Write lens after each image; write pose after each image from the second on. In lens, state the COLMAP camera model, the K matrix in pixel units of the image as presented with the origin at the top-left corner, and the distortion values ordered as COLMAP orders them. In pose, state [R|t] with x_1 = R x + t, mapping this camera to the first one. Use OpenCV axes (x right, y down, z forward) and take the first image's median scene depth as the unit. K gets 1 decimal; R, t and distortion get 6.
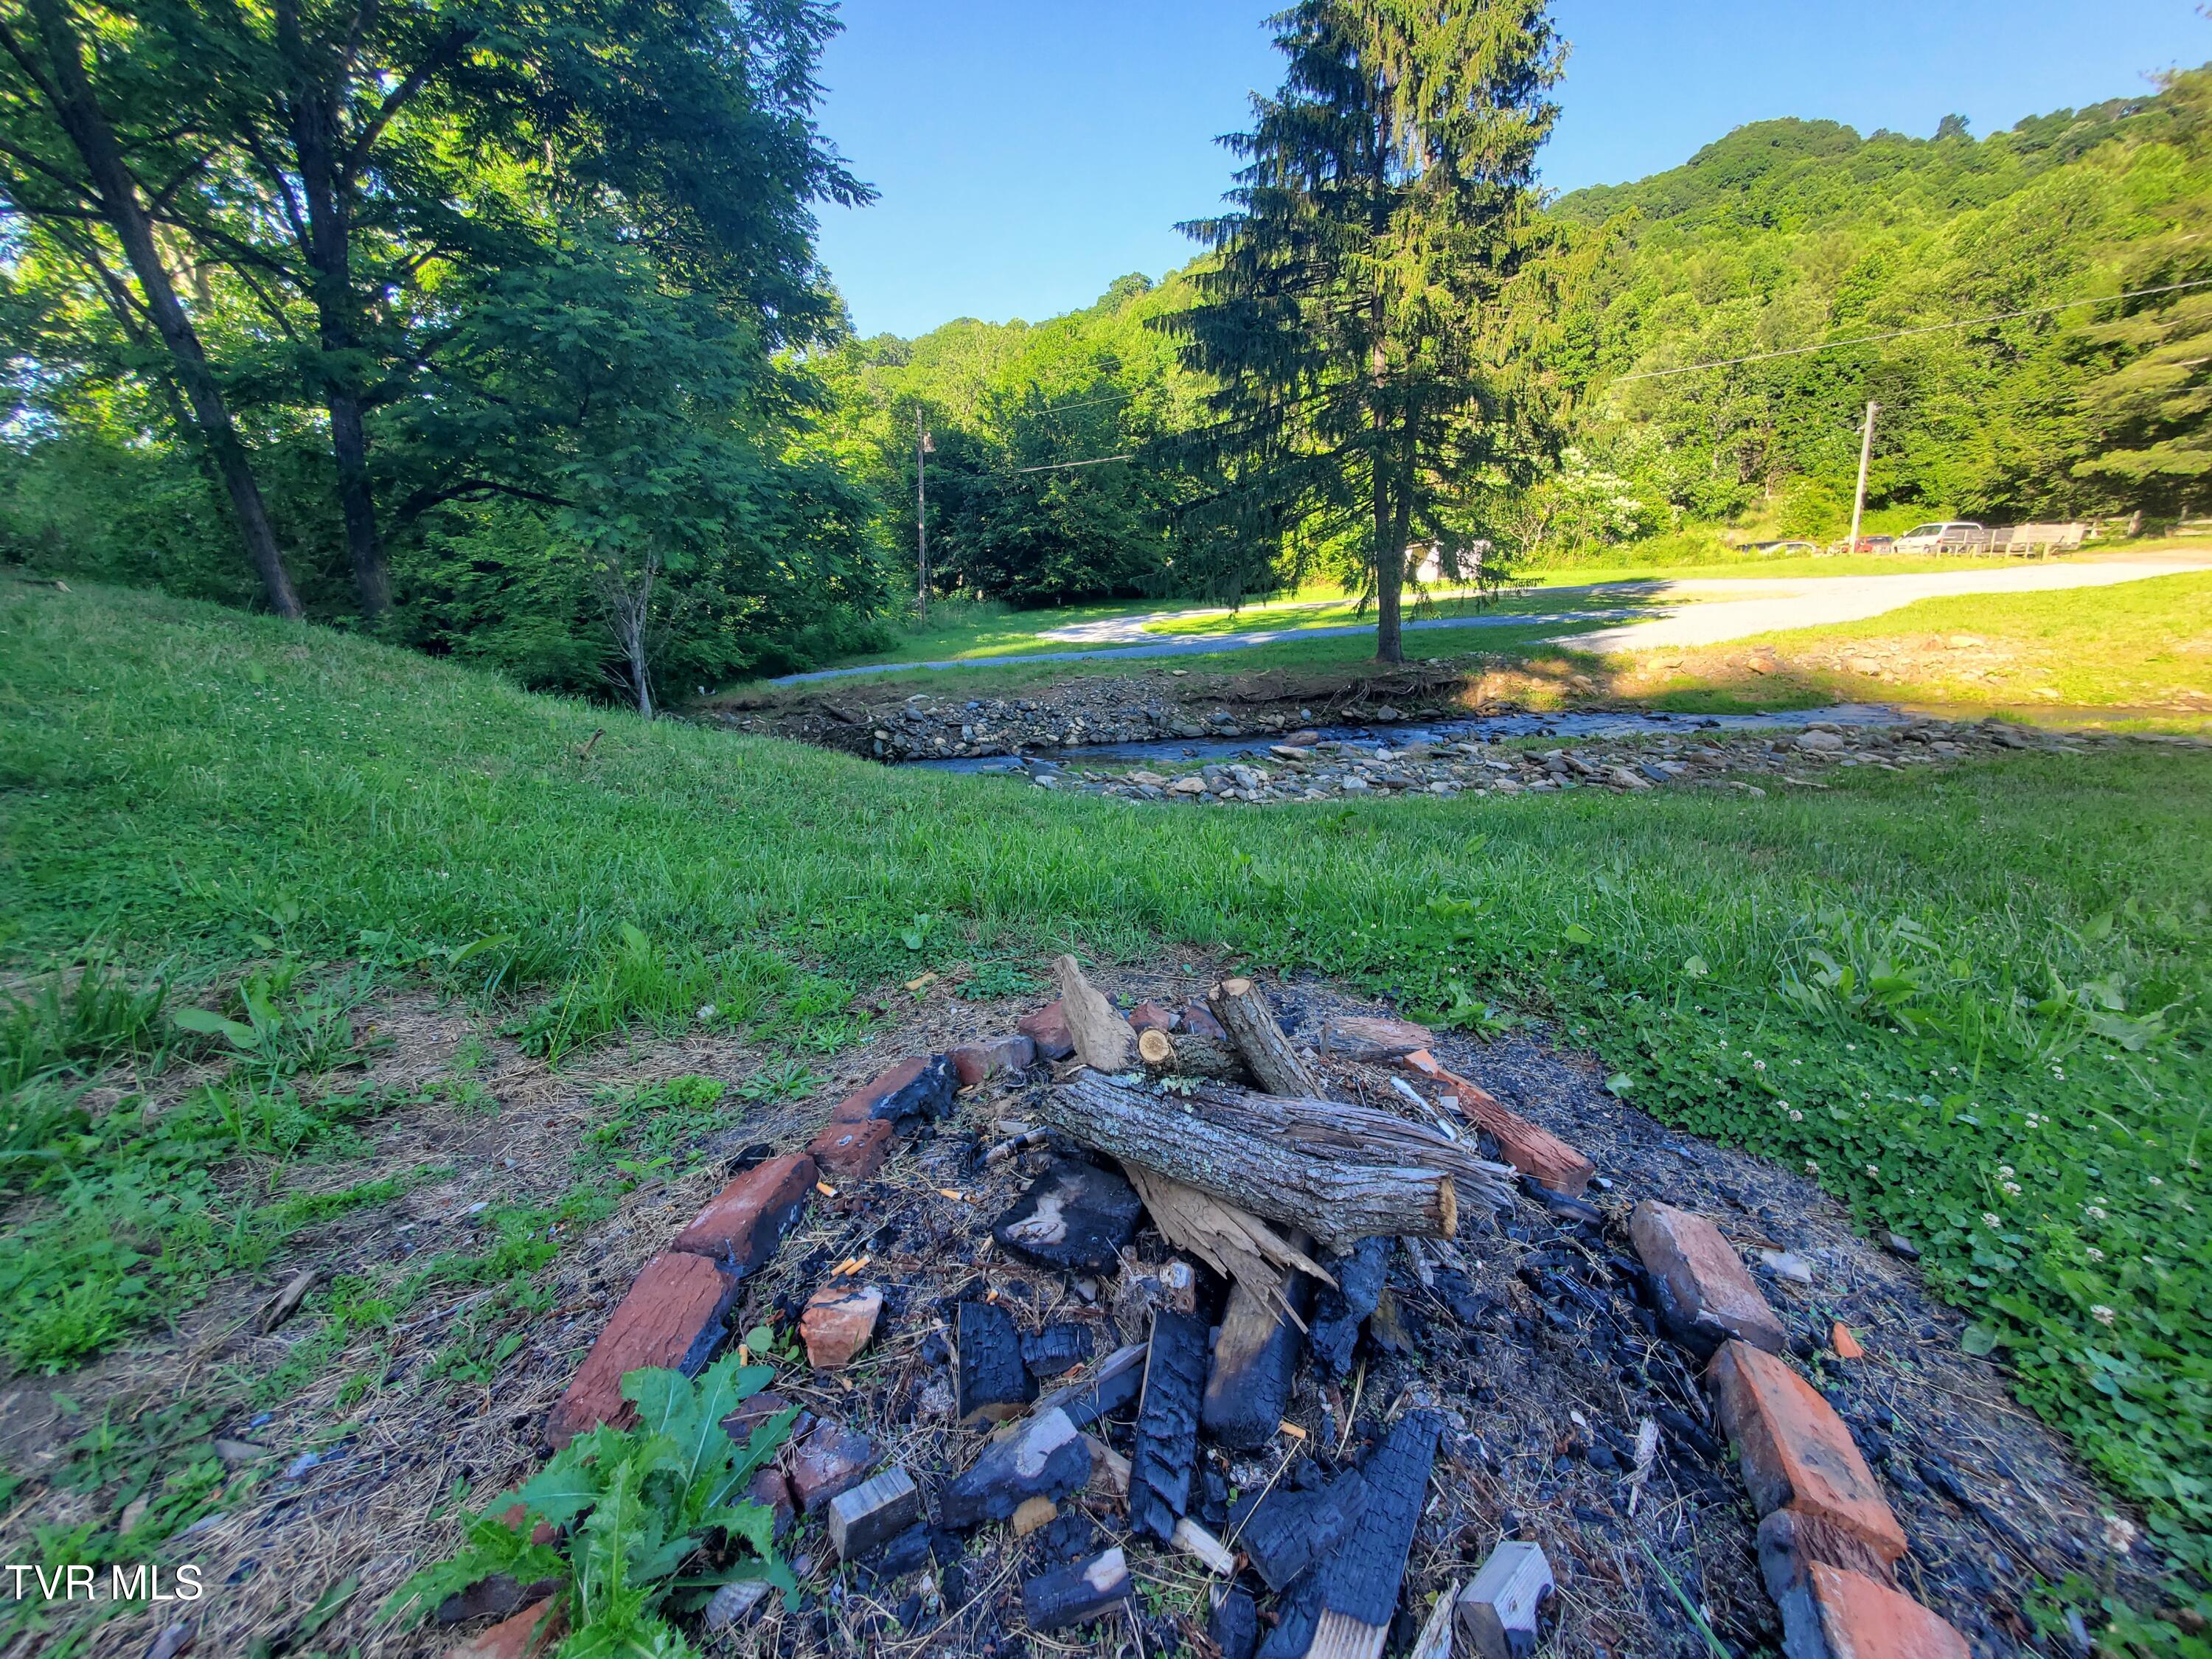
lens RADIAL K [[875.8, 0, 1107.1], [0, 875.8, 824.4], [0, 0, 1]] dist [0.005160, -0.000808]
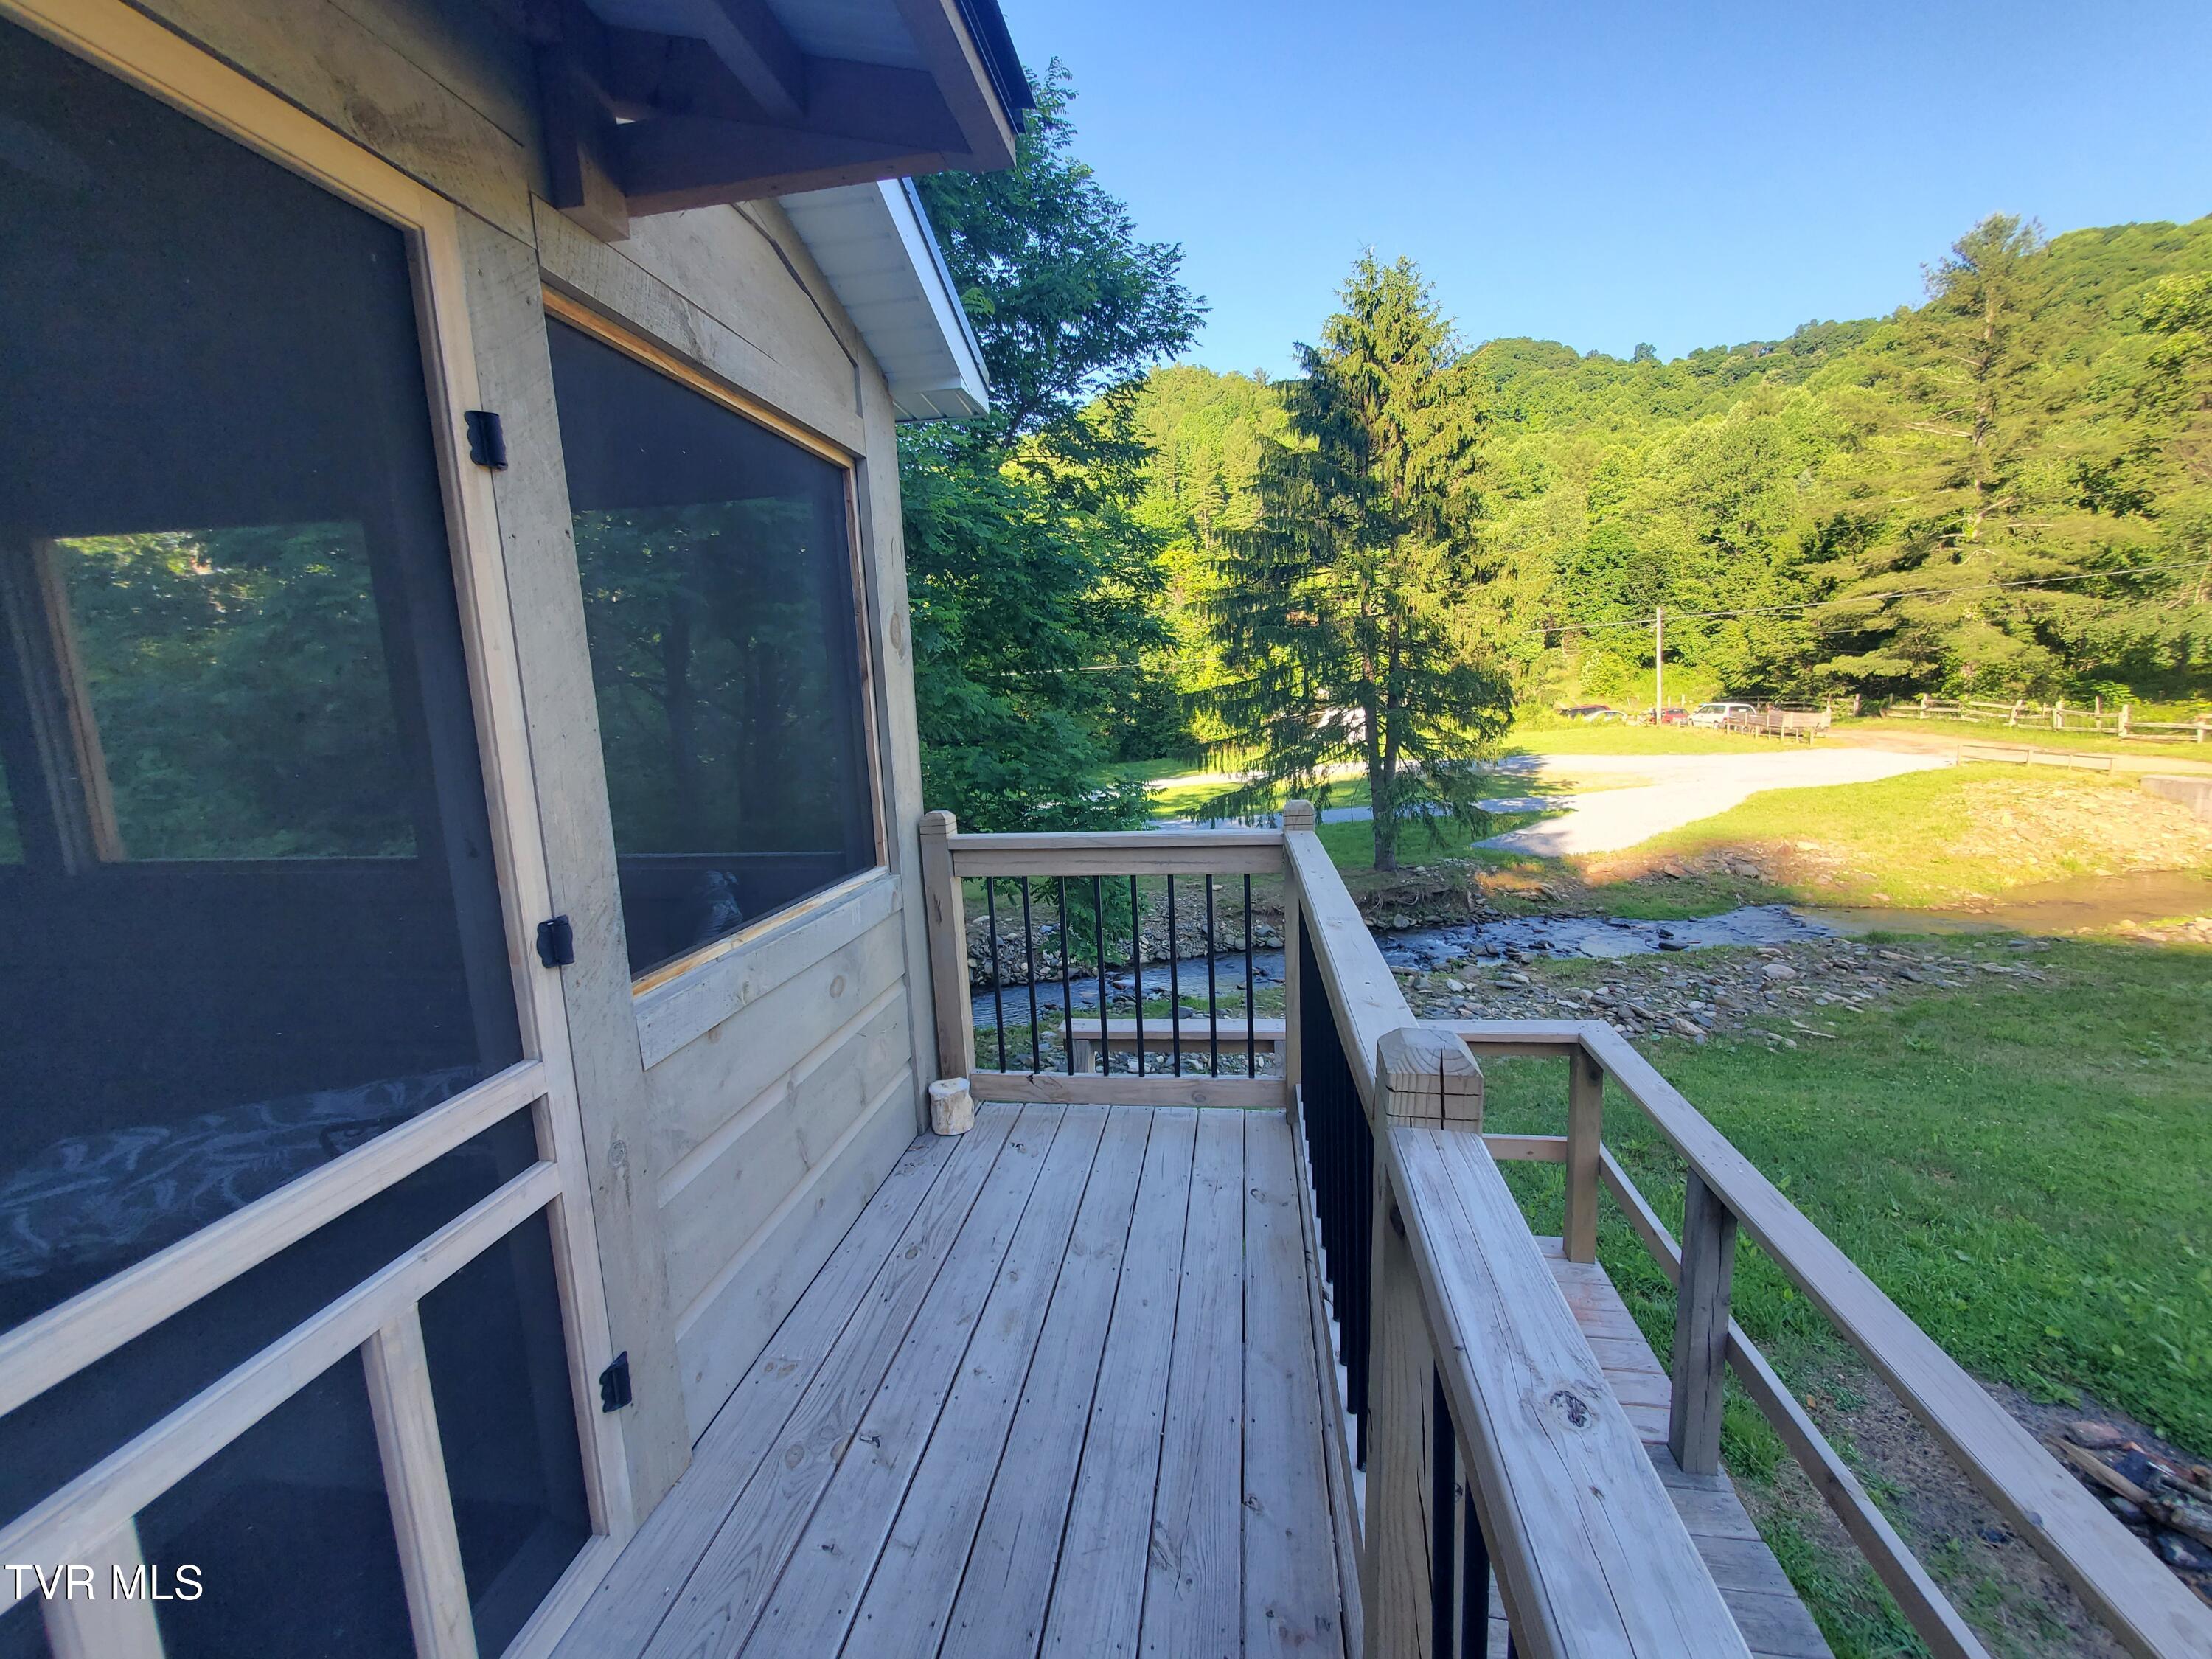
lens RADIAL K [[875.8, 0, 1111.4], [0, 875.8, 829.2], [0, 0, 1]] dist [0.005160, -0.000808]
pose [[0.986417, -0.027430, 0.161955, -0.110196], [0.049205, 0.990026, -0.132011, -0.049132], [-0.156718, 0.138187, 0.977928, -0.049641]]
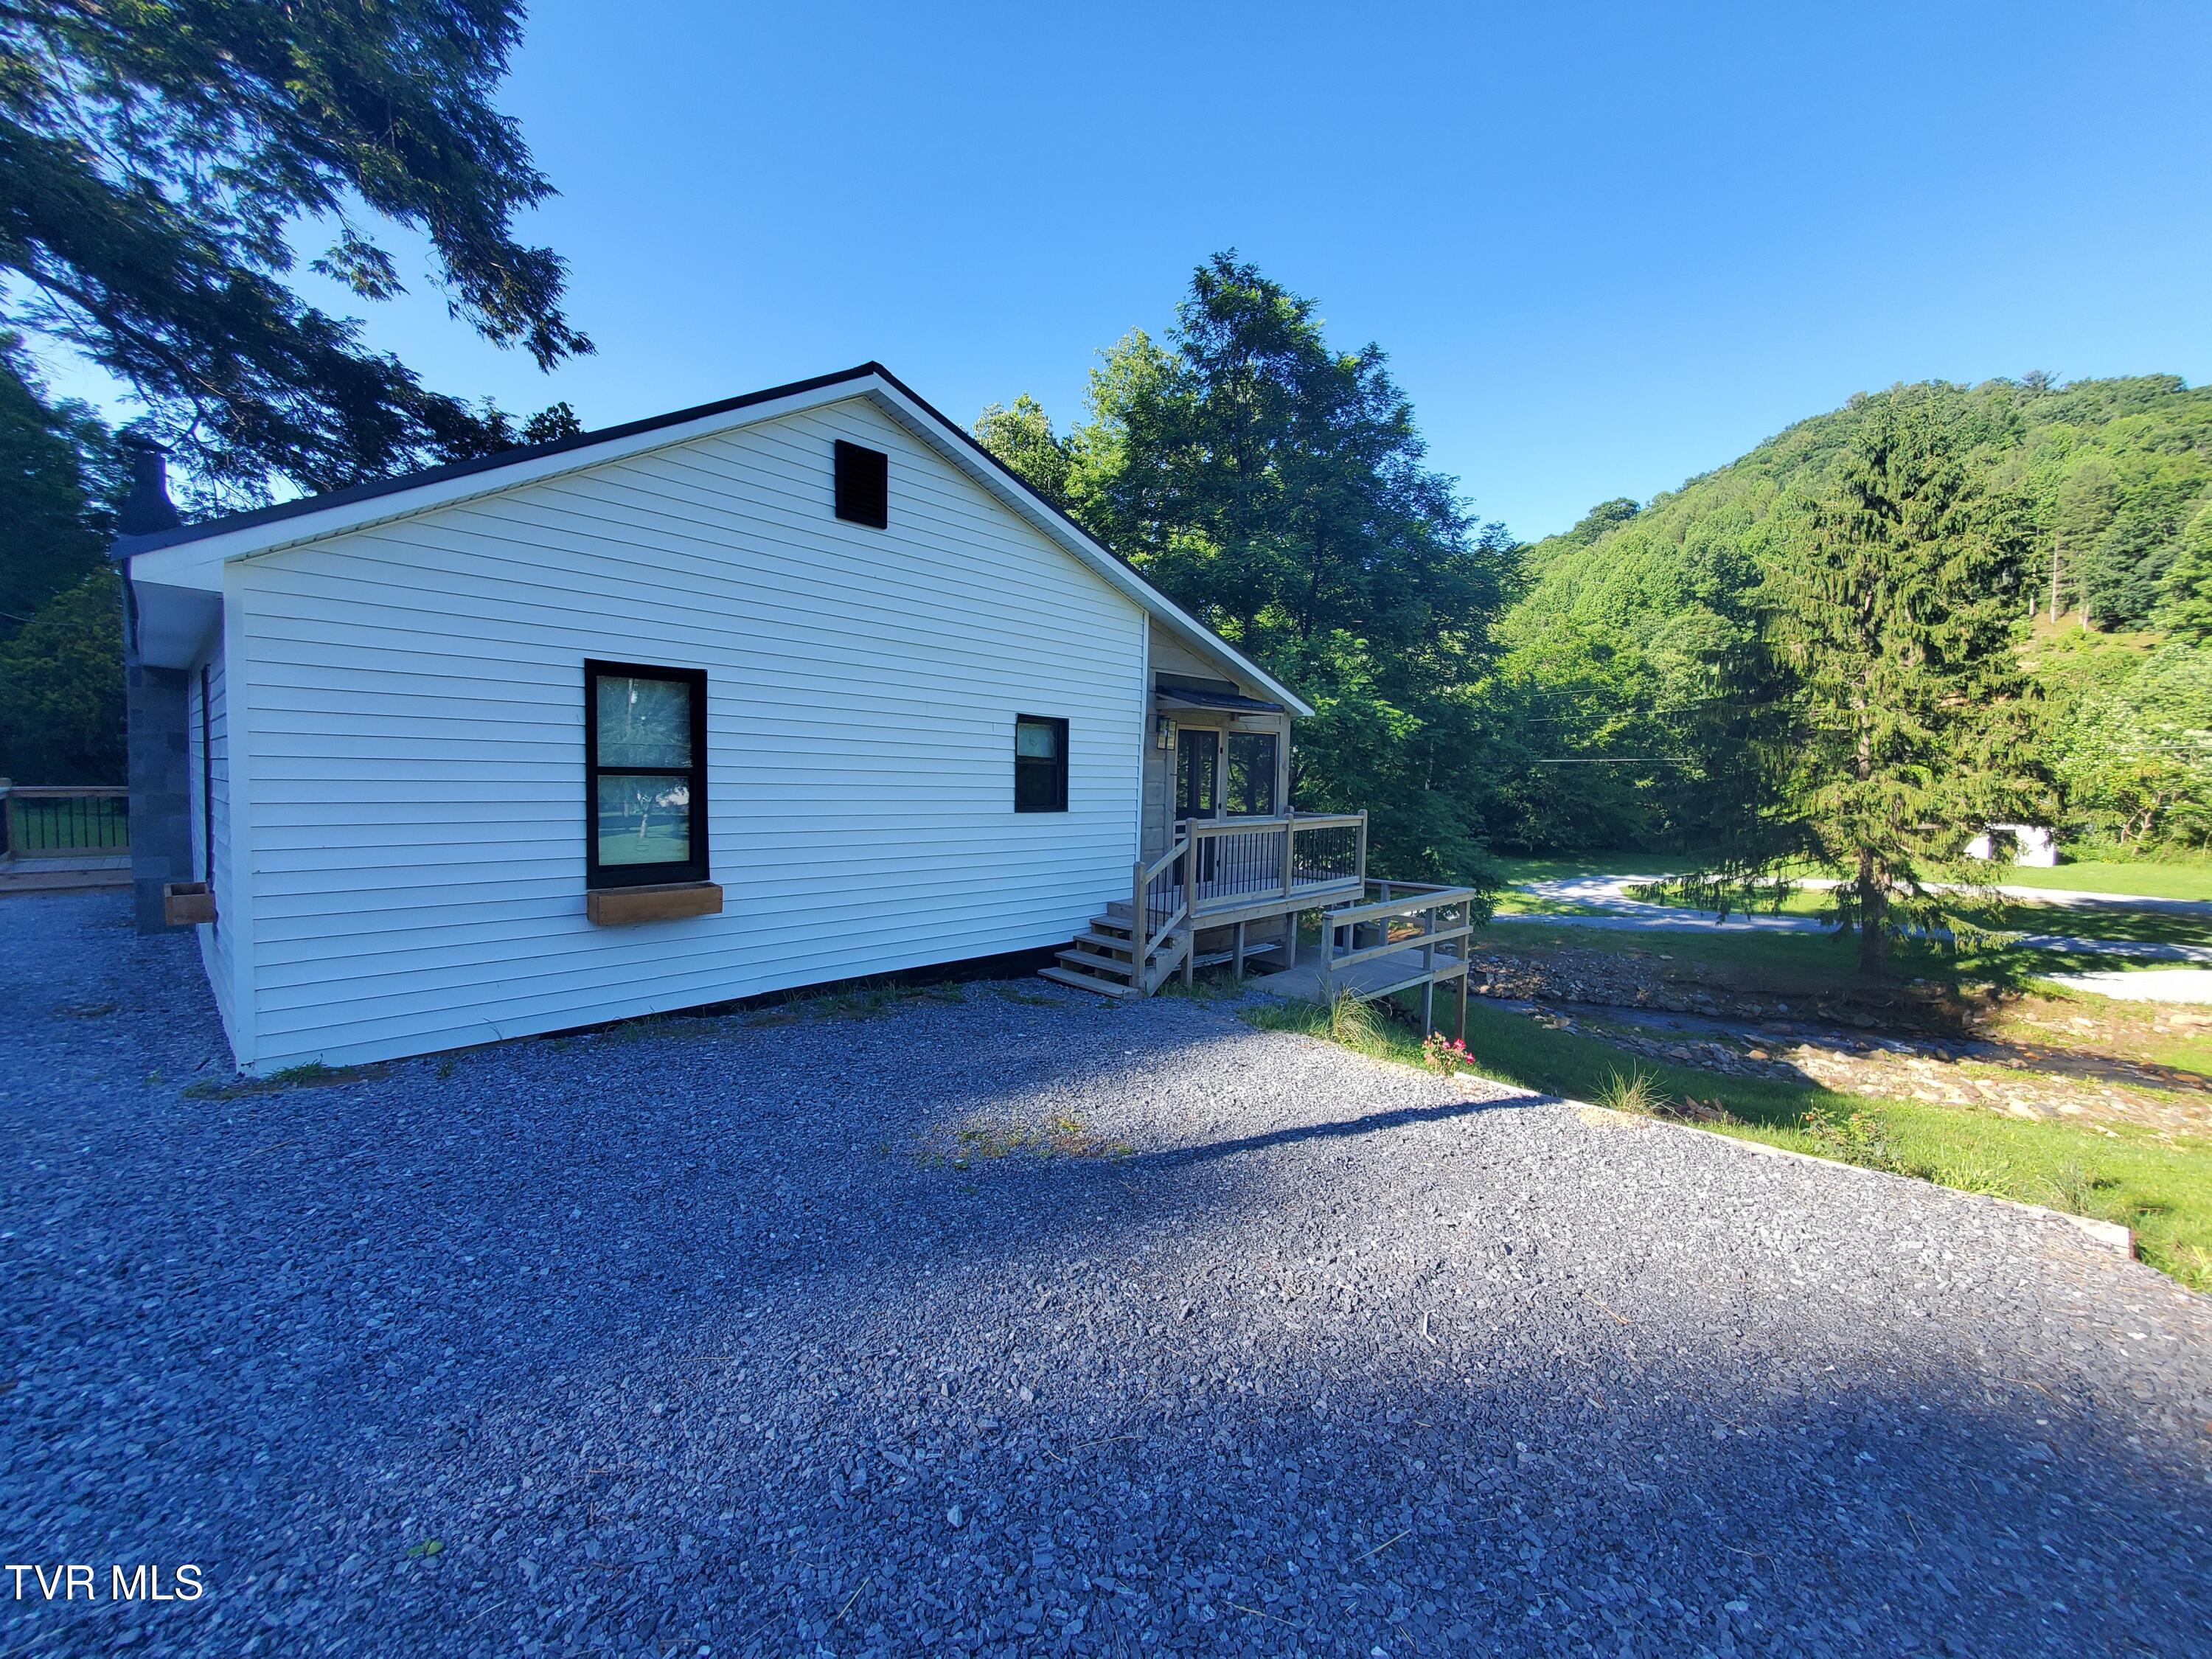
lens RADIAL K [[875.8, 0, 1116.2], [0, 875.8, 825.3], [0, 0, 1]] dist [0.005160, -0.000808]
pose [[0.891787, 0.086796, -0.444053, -0.039922], [-0.179447, 0.968788, -0.171019, 0.003018], [0.415349, 0.232197, 0.879528, -0.254926]]
